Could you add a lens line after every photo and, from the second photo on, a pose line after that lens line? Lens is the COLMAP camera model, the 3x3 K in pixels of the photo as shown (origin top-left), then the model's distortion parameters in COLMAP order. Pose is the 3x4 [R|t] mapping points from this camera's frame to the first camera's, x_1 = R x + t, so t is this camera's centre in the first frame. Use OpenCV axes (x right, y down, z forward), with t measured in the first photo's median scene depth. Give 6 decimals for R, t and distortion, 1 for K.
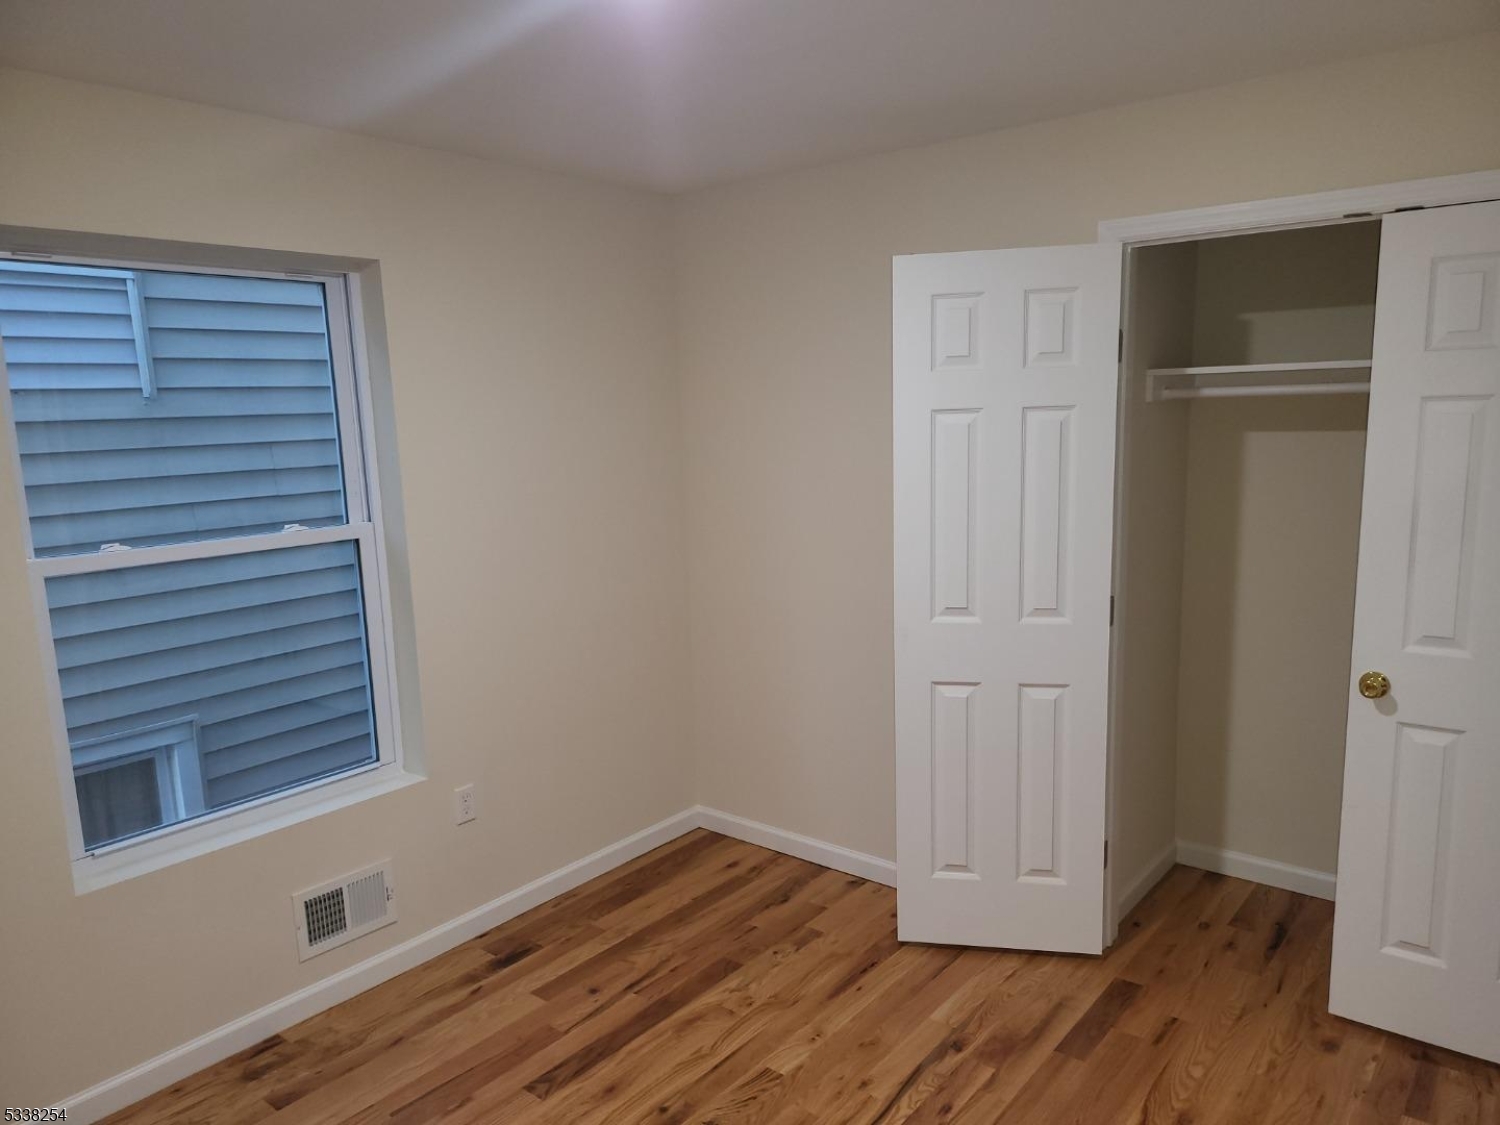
lens RADIAL K [[1047.0, 0, 750.0], [0, 1047.0, 562.5], [0, 0, 1]] dist [-0.037247, -0.002678]
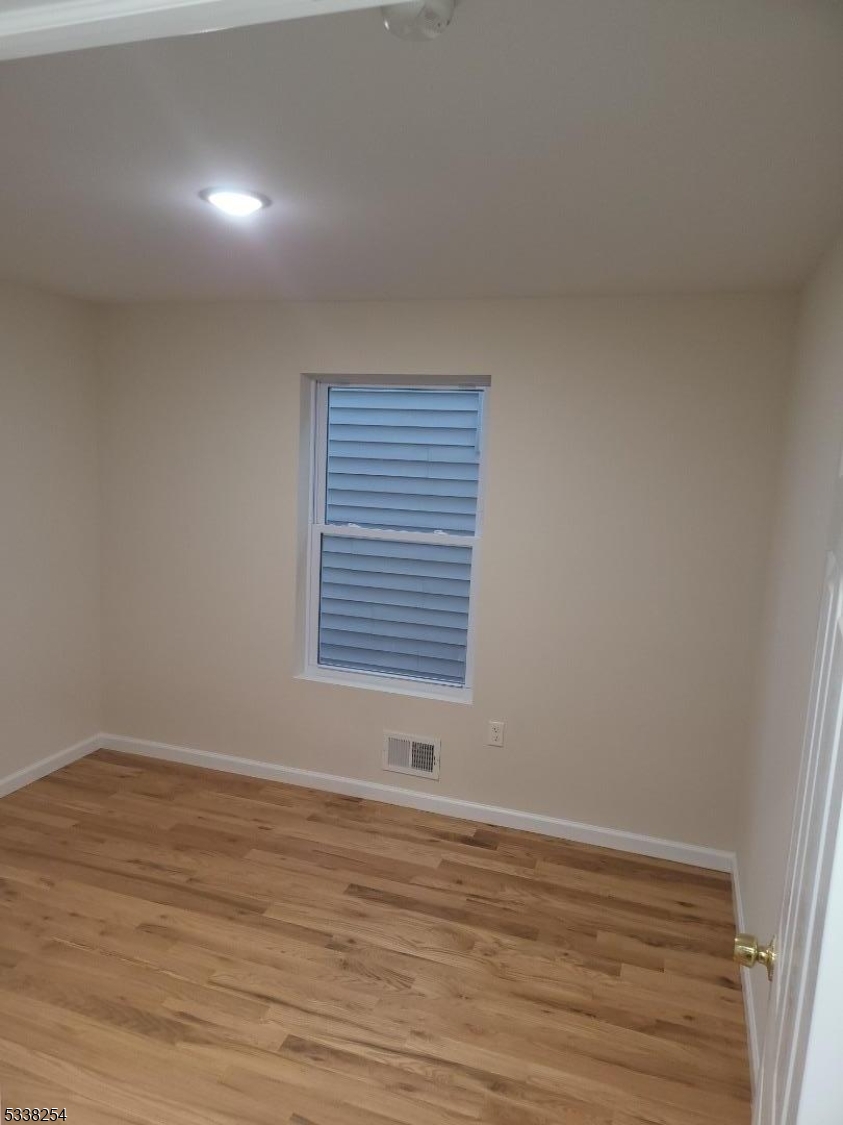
lens RADIAL K [[784.7, 0, 421.5], [0, 784.7, 562.5], [0, 0, 1]] dist [0.049558, -0.136257]
pose [[0.314351, 0.176364, -0.932780, 0.751317], [-0.187812, 0.974723, 0.121001, -0.133077], [0.930543, 0.137151, 0.339529, 0.518666]]
